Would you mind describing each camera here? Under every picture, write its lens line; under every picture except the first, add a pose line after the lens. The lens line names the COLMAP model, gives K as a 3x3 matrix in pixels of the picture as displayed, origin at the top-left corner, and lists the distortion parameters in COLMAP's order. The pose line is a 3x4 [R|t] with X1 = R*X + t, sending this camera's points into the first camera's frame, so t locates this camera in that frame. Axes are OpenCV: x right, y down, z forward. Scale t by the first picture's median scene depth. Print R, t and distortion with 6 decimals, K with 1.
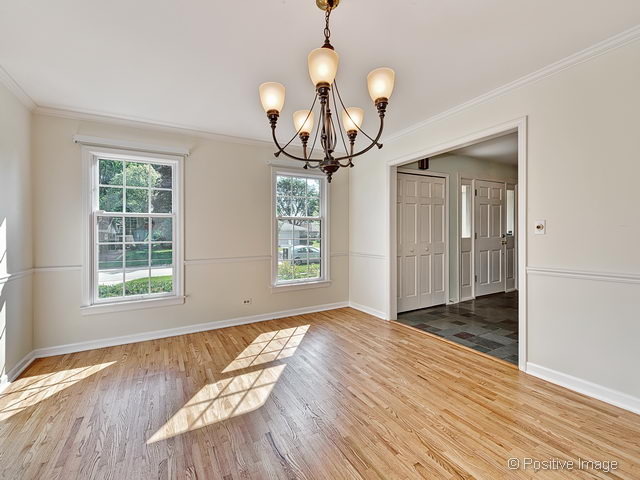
lens RADIAL K [[283.3, 0, 318.4], [0, 283.3, 235.5], [0, 0, 1]] dist [0.001248, -0.000108]
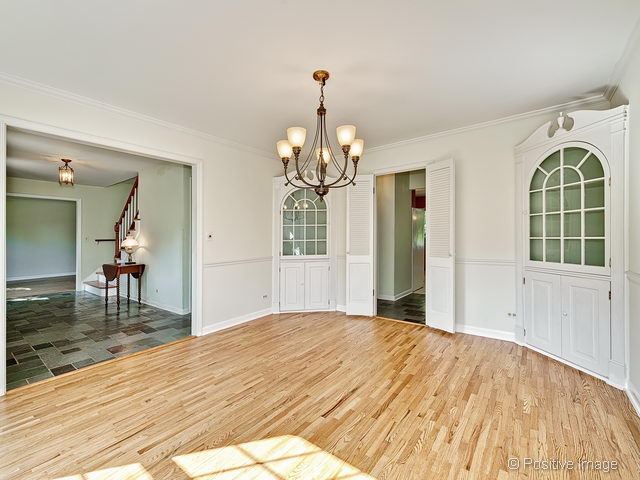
lens RADIAL K [[283.3, 0, 318.2], [0, 283.3, 239.6], [0, 0, 1]] dist [0.001248, -0.000108]
pose [[-0.406328, 0.011502, 0.913655, -0.722911], [0.021128, 0.999772, -0.003190, 0.006392], [-0.913483, 0.018008, -0.406478, 0.887305]]
